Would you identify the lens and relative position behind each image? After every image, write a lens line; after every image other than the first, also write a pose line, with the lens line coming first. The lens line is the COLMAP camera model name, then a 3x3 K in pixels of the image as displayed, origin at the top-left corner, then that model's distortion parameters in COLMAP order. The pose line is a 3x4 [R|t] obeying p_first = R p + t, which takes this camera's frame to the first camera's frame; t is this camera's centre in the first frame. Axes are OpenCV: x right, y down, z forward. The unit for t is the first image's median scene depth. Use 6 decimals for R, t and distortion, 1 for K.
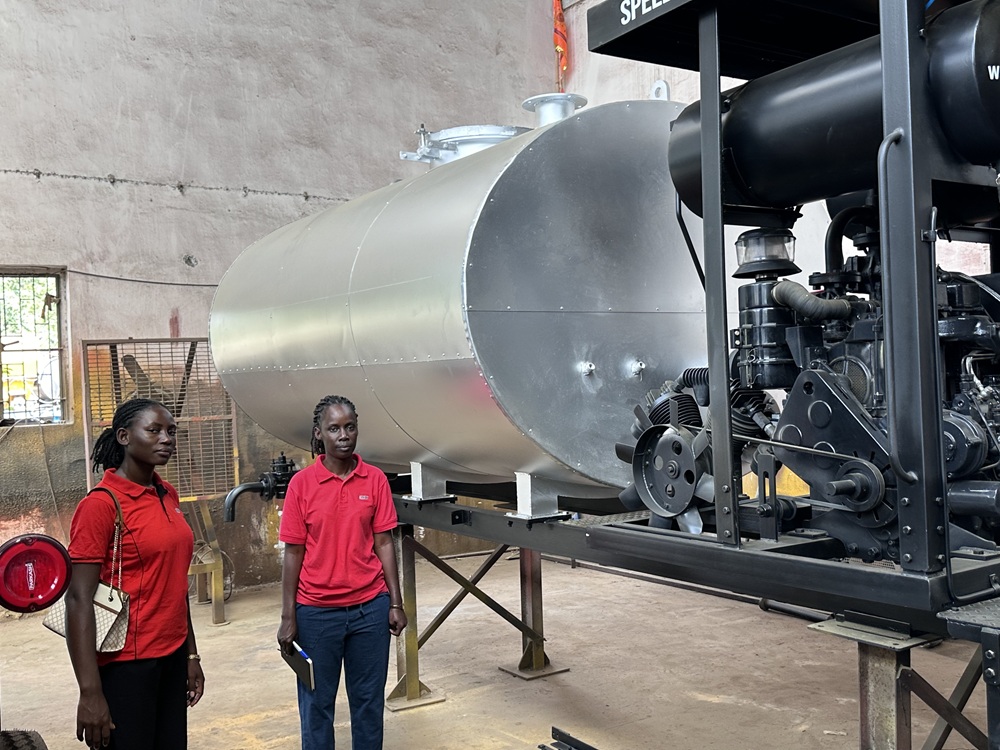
lens RADIAL K [[1017.7, 0, 502.9], [0, 1017.7, 388.6], [0, 0, 1]] dist [0.048428, 0.000000]
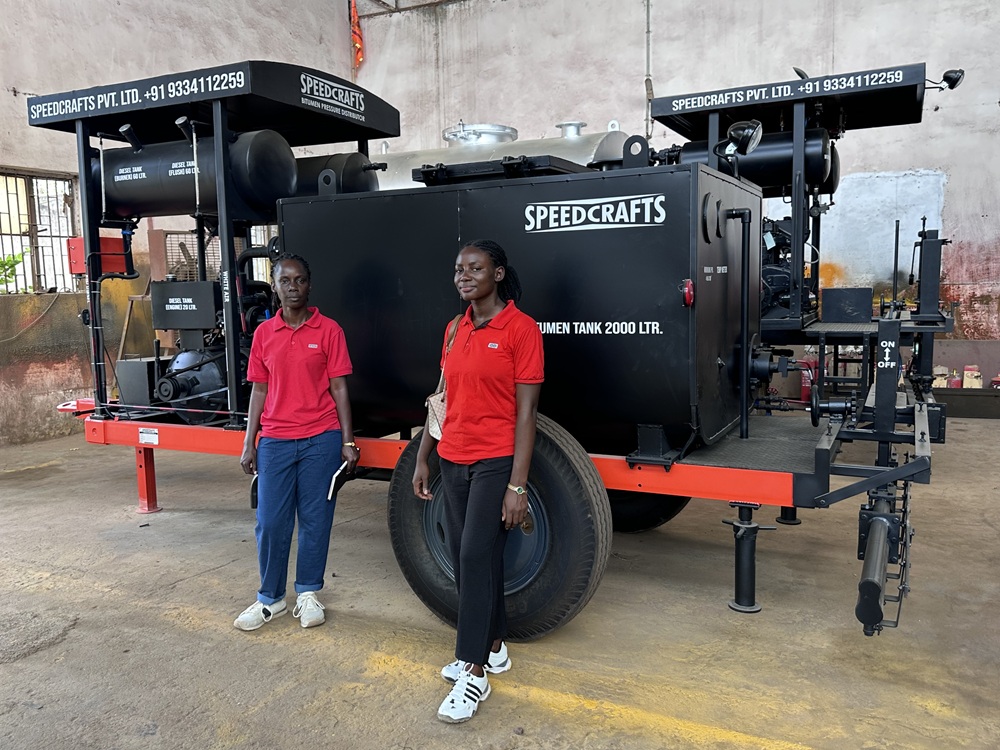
lens RADIAL K [[846.6, 0, 501.1], [0, 846.6, 380.1], [0, 0, 1]] dist [0.018738, -0.011466]
pose [[0.864630, -0.038102, 0.500963, -0.788679], [-0.006203, 0.996234, 0.086478, 0.073617], [-0.502371, -0.077879, 0.861138, -0.368176]]
